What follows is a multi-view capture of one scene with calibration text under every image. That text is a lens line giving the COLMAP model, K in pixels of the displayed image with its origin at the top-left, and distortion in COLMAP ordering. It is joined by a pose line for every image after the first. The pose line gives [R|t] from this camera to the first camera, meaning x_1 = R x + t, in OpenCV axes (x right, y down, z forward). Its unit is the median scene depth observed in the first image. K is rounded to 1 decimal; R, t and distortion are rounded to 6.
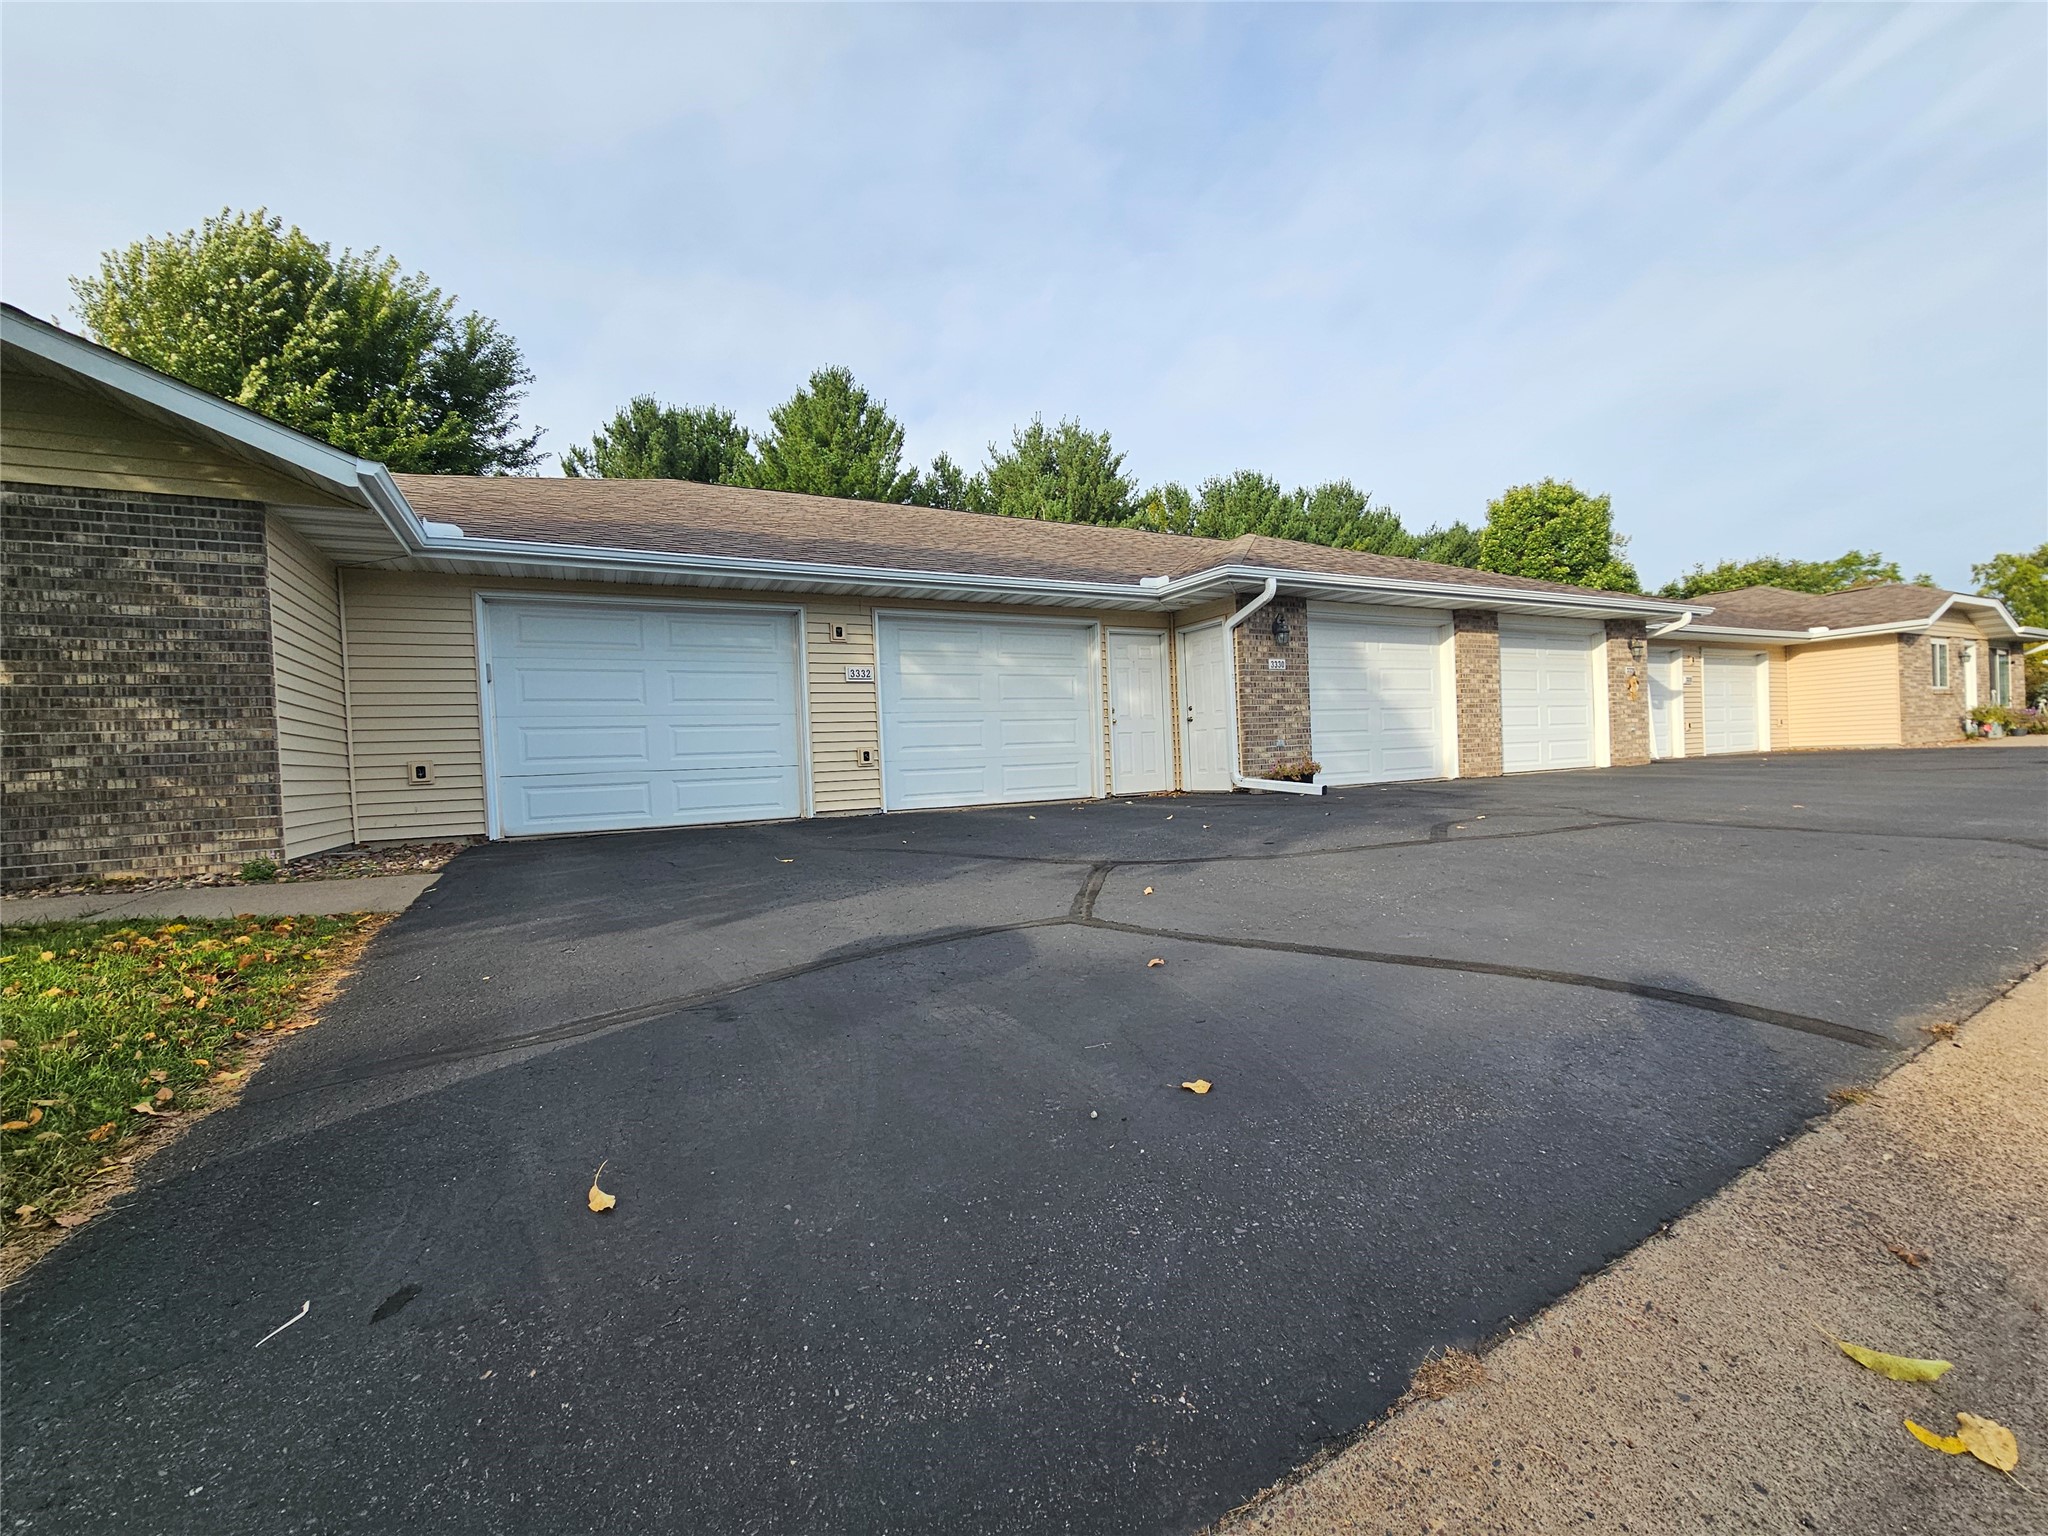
lens RADIAL K [[839.7, 0, 1027.9], [0, 839.7, 775.3], [0, 0, 1]] dist [-0.004746, 0.003002]
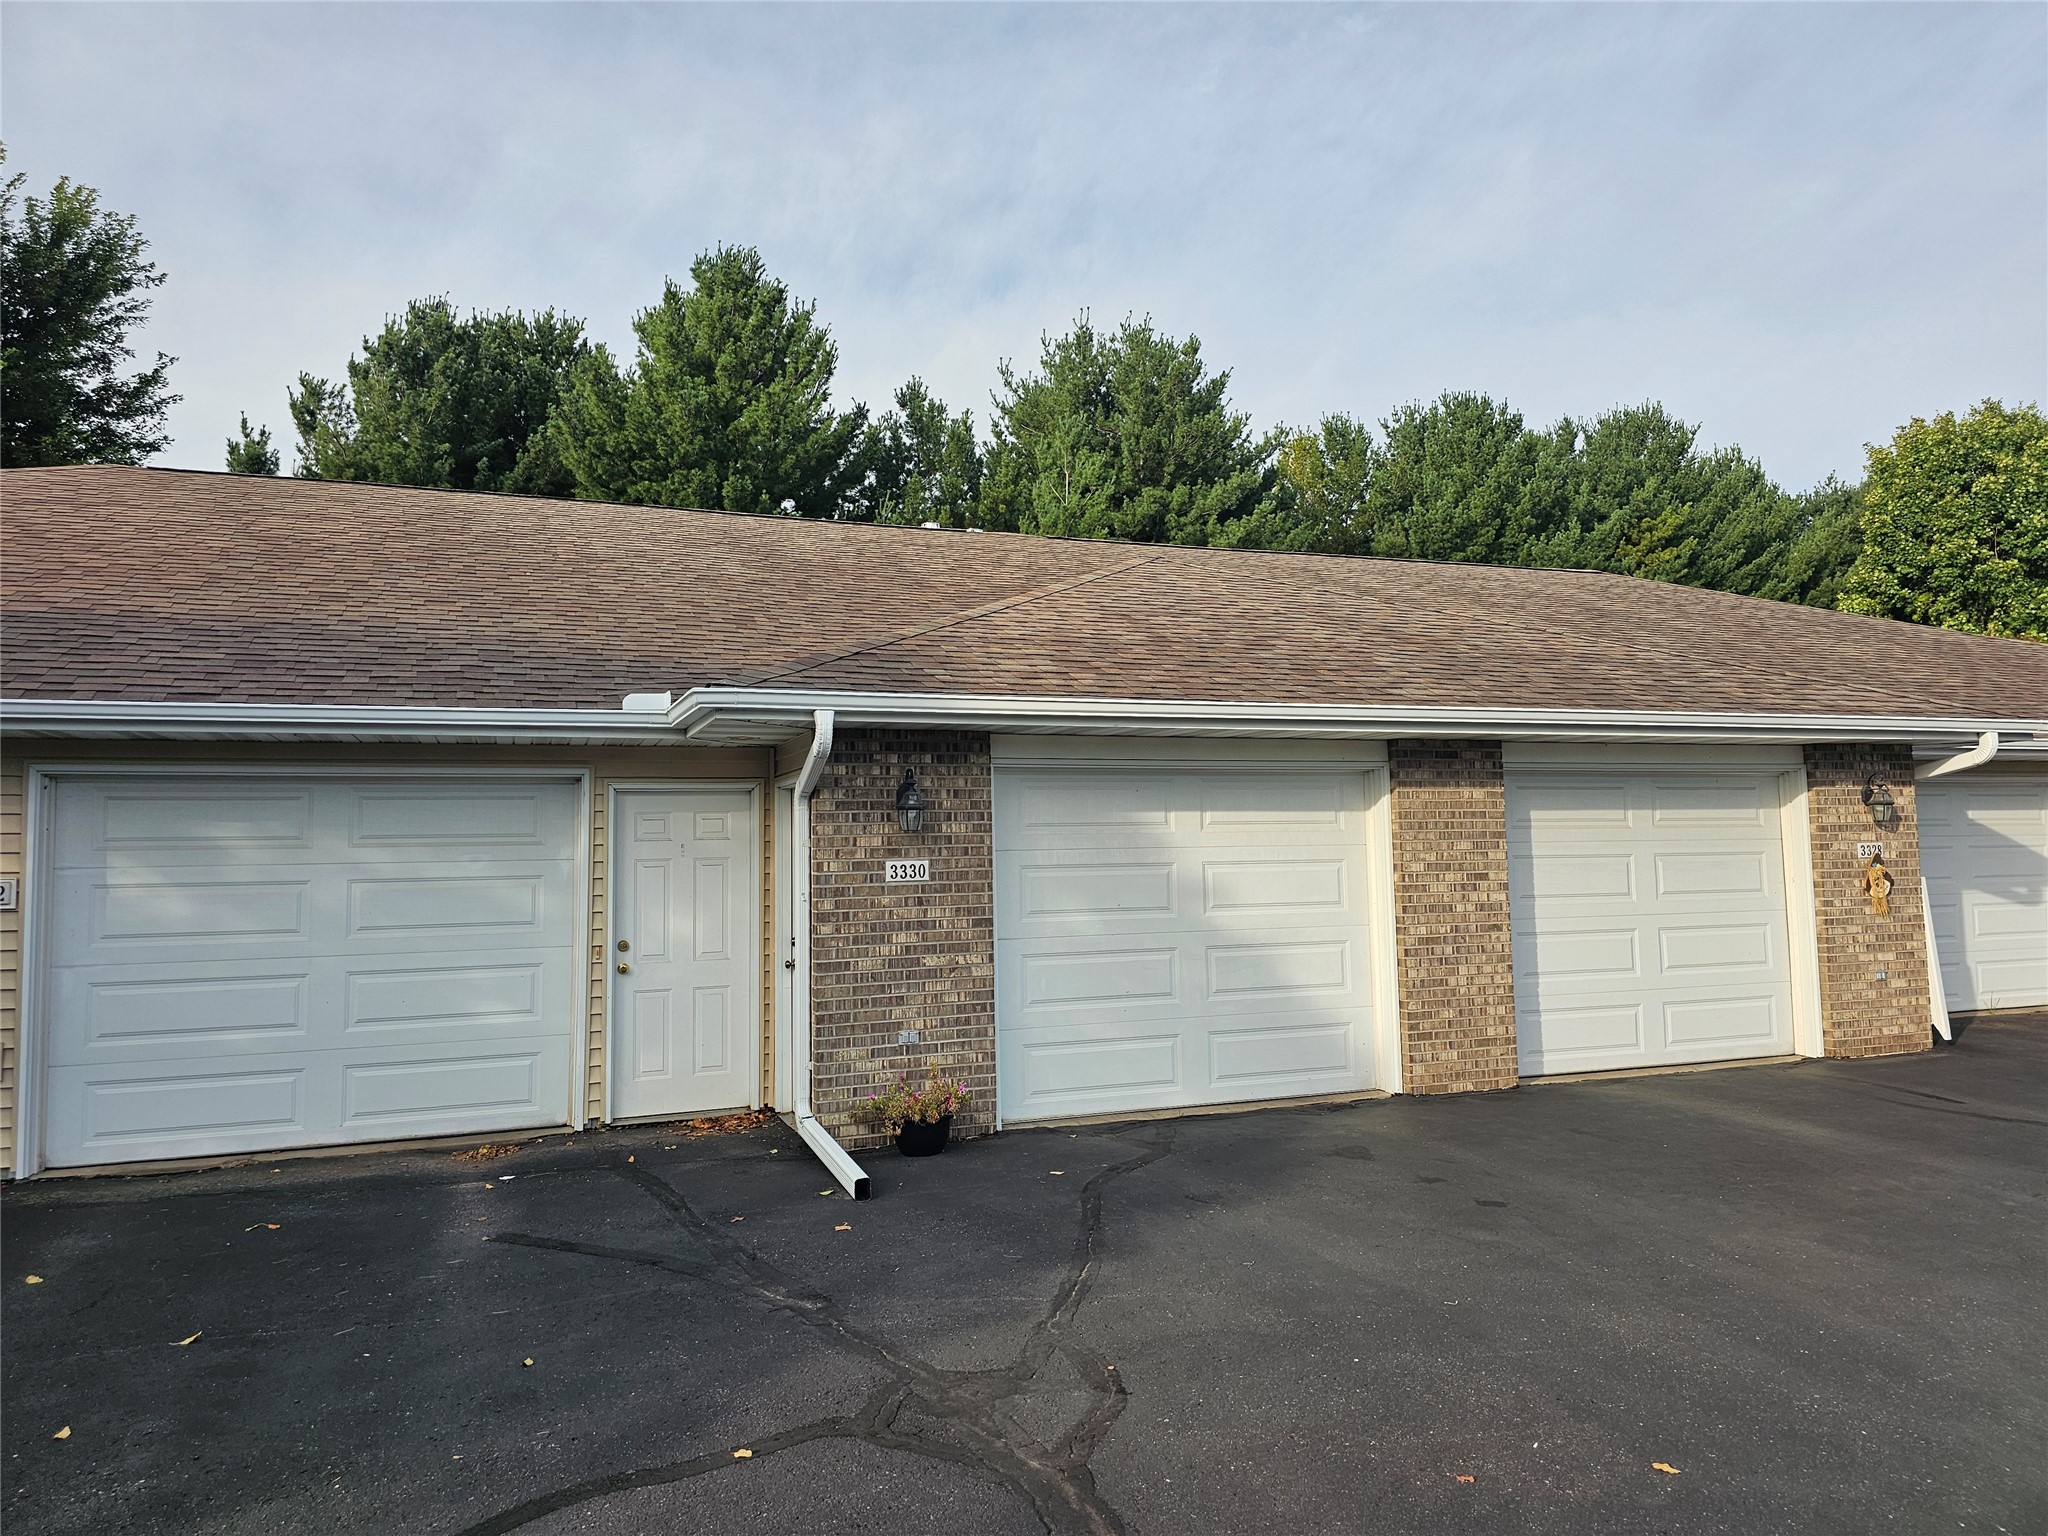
lens RADIAL K [[1352.9, 0, 1022.0], [0, 1352.9, 743.6], [0, 0, 1]] dist [0.089878, -0.101654]
pose [[0.992381, 0.017026, -0.122026, 0.119699], [-0.028268, 0.995450, -0.090992, -0.035761], [0.119922, 0.093748, 0.988347, 0.060070]]
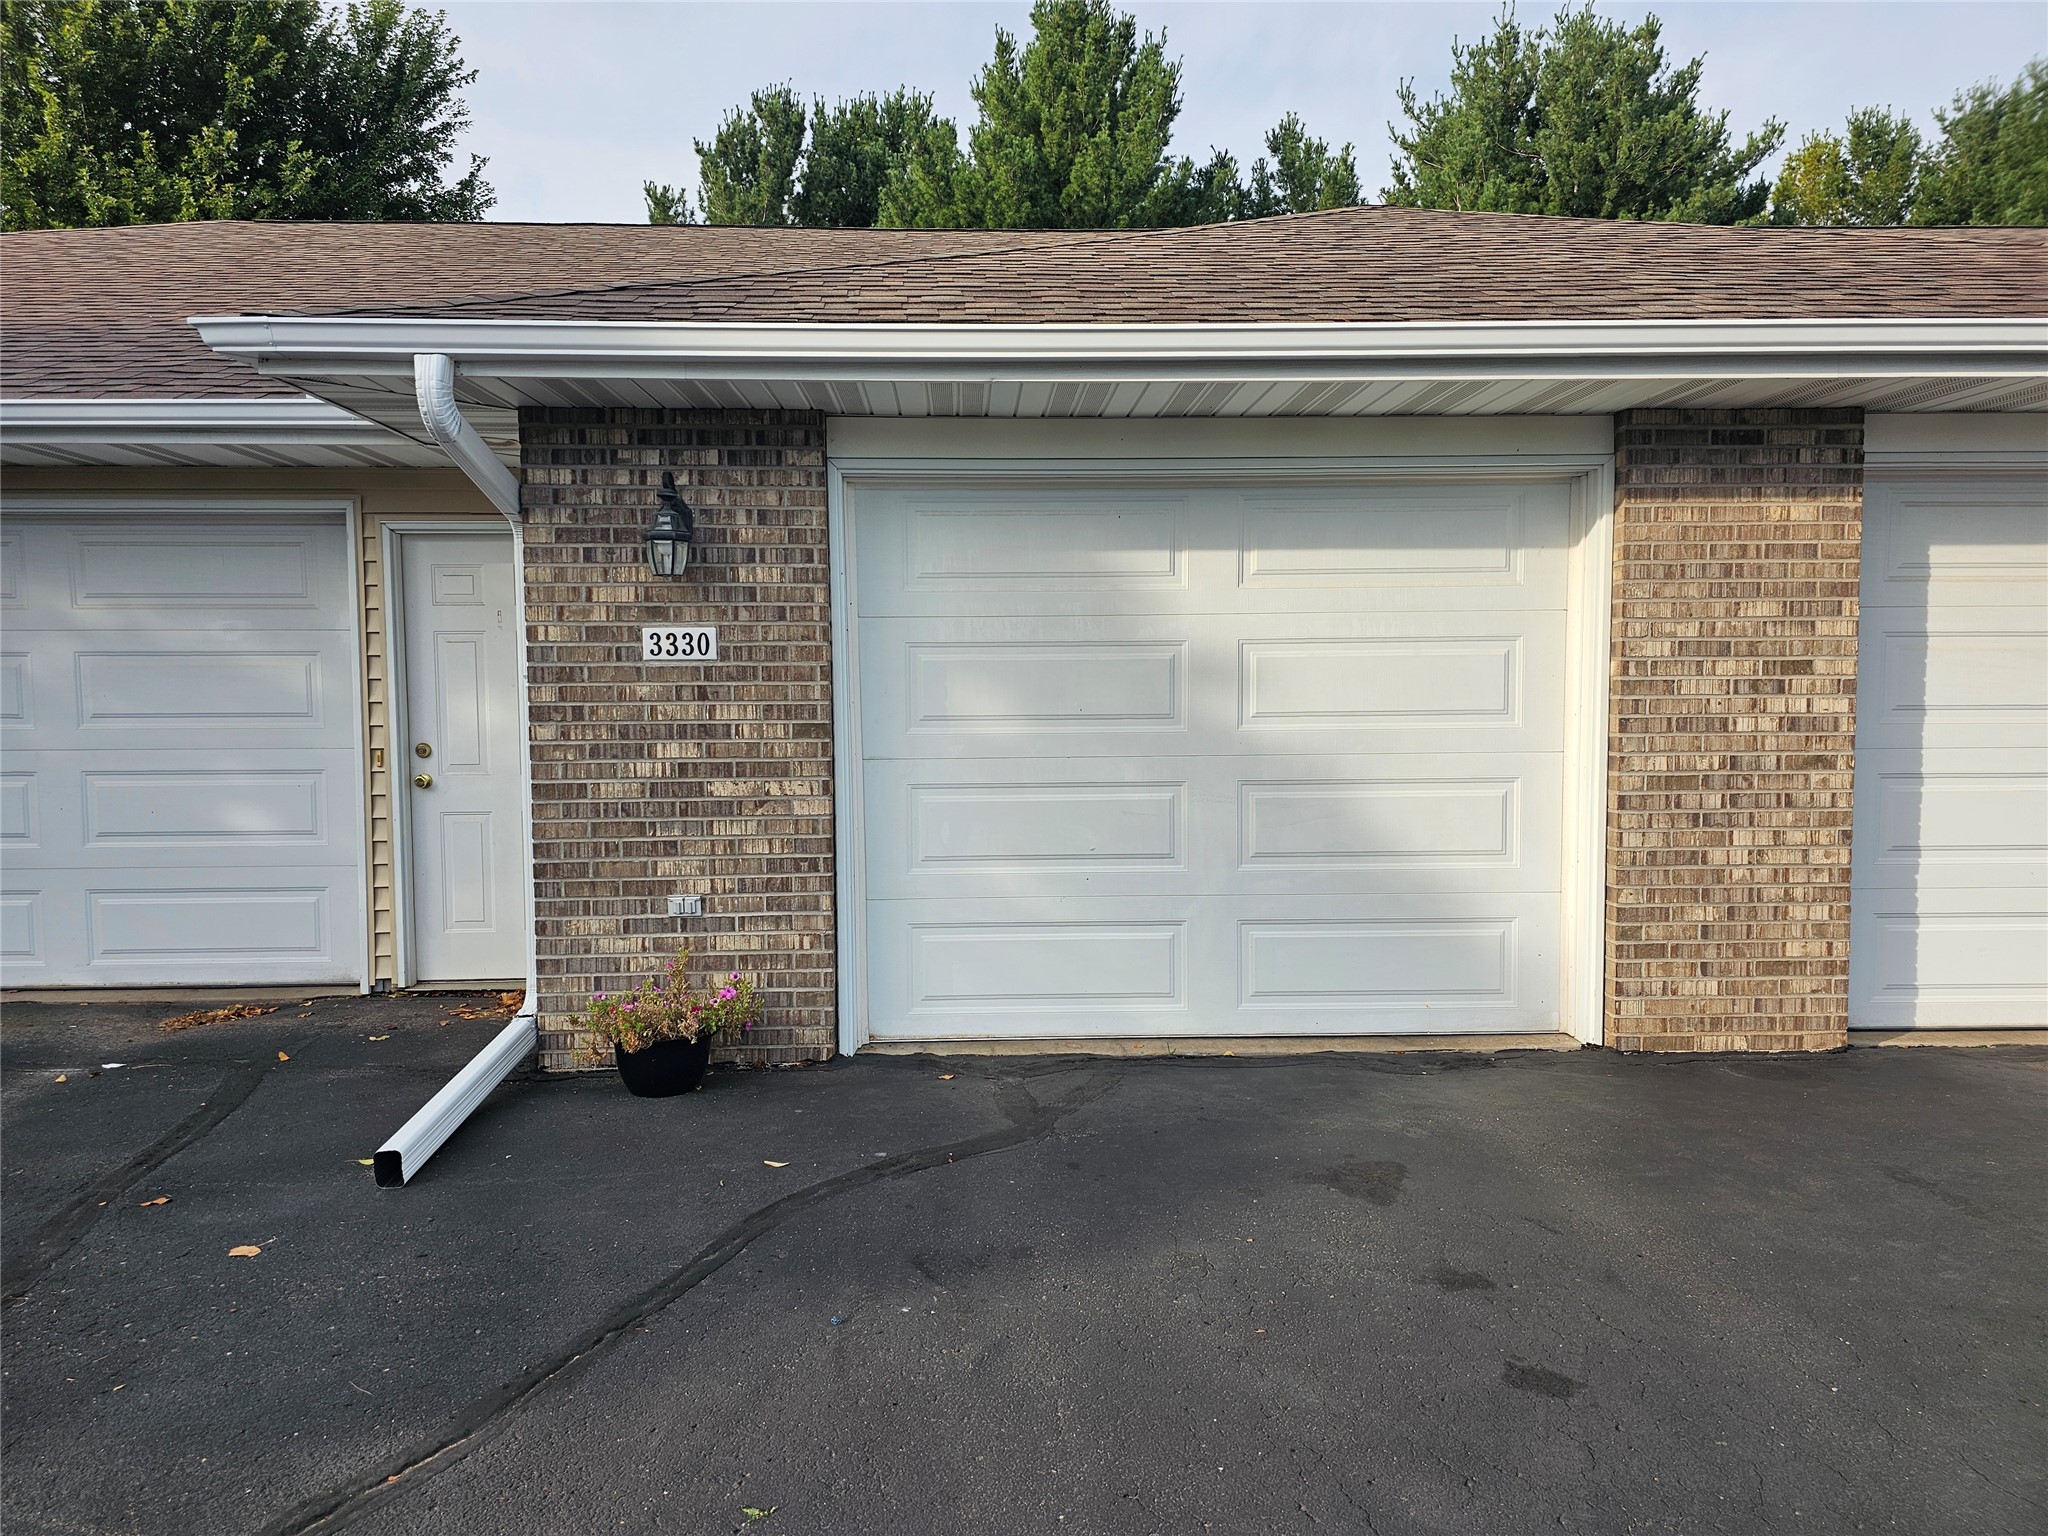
lens RADIAL K [[1352.3, 0, 1011.2], [0, 1352.3, 761.7], [0, 0, 1]] dist [0.063904, -0.049380]
pose [[0.899961, 0.063425, -0.431331, 0.160992], [-0.040081, 0.997208, 0.063005, -0.032925], [0.434123, -0.039414, 0.899991, 0.161205]]
